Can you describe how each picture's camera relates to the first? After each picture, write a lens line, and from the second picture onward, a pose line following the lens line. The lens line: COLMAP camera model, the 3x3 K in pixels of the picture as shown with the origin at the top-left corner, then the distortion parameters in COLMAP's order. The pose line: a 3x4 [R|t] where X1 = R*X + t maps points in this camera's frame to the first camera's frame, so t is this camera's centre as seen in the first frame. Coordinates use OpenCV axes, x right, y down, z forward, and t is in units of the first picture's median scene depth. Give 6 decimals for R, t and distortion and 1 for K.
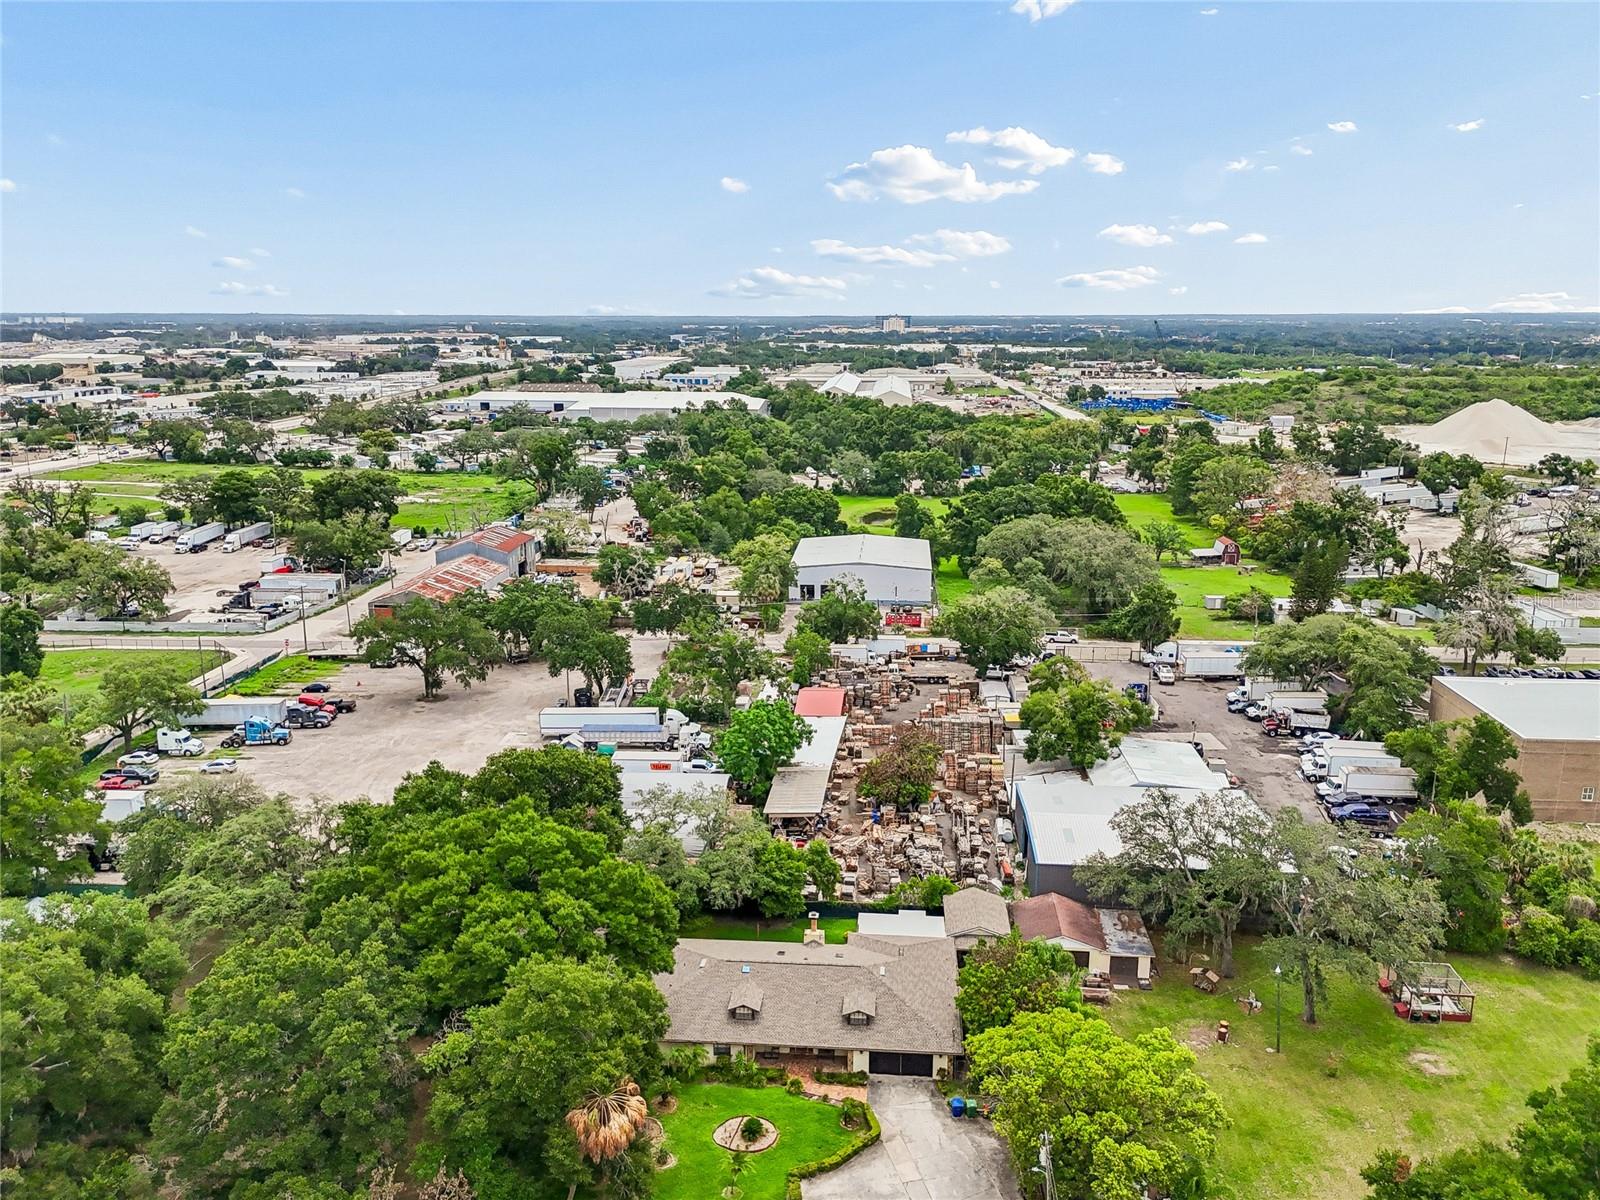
lens RADIAL K [[1170.4, 0, 800.0], [0, 1170.4, 600.0], [0, 0, 1]] dist [0.073842, -0.065224]
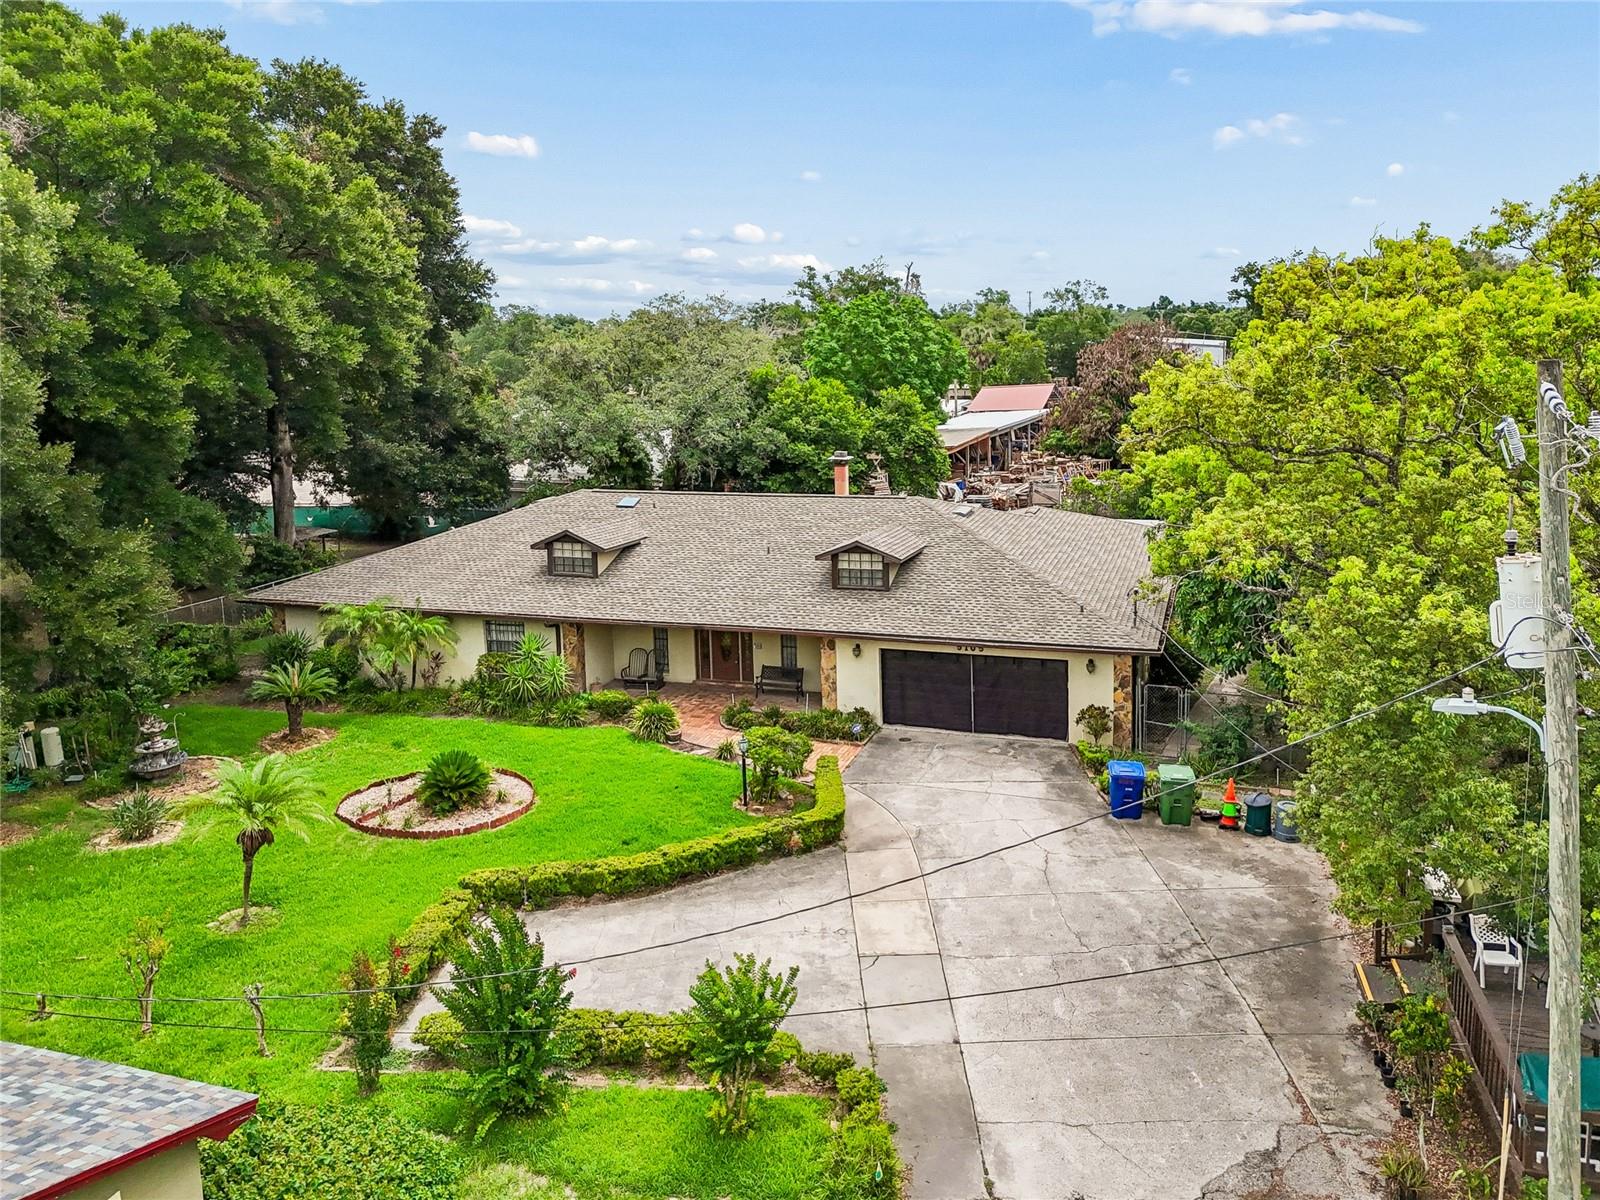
lens RADIAL K [[1194.2, 0, 810.2], [0, 1194.2, 512.4], [0, 0, 1]] dist [0.075544, -0.058447]
pose [[0.970553, 0.011252, -0.240626, 0.068153], [-0.031063, 0.996415, -0.078696, 0.206251], [0.238877, 0.083853, 0.967423, 0.365497]]
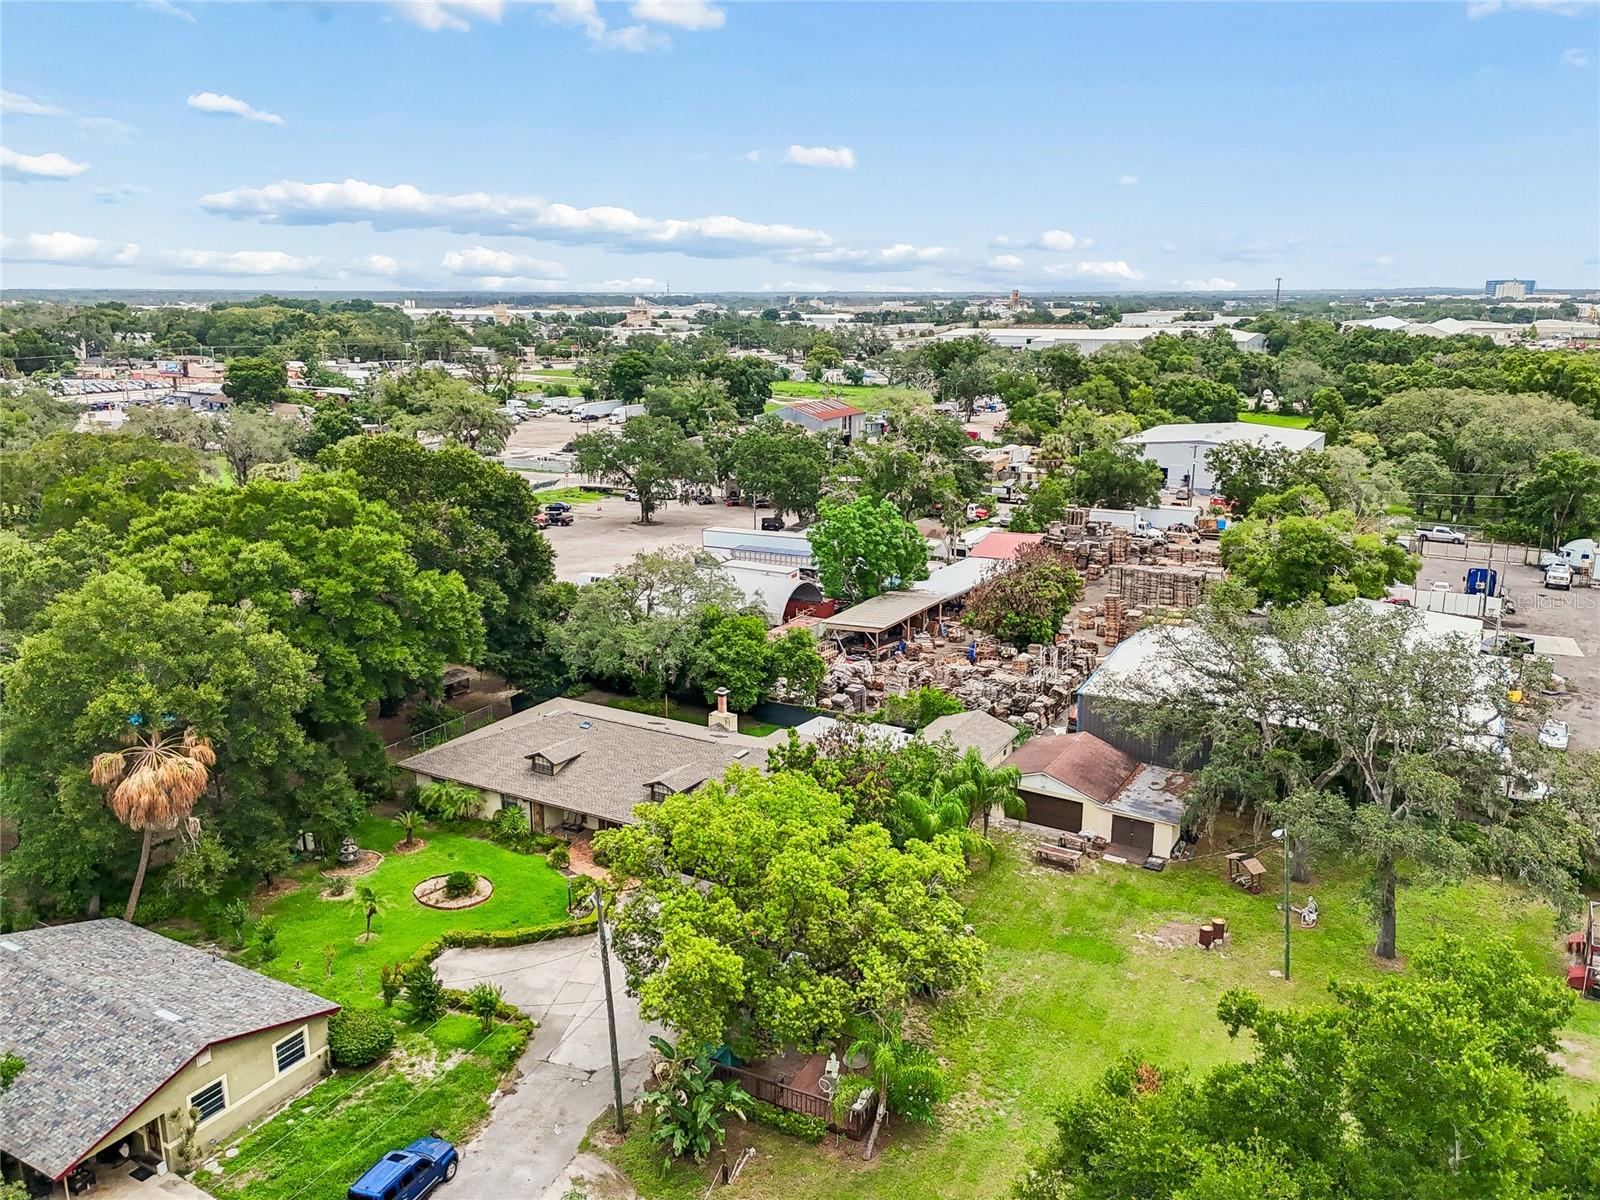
lens RADIAL K [[1198.2, 0, 824.2], [0, 1198.2, 592.6], [0, 0, 1]] dist [0.077853, -0.072444]
pose [[0.908544, 0.100792, -0.405449, 0.244580], [-0.098226, 0.994793, 0.027192, 0.112067], [0.406078, 0.015120, 0.913713, 0.198683]]
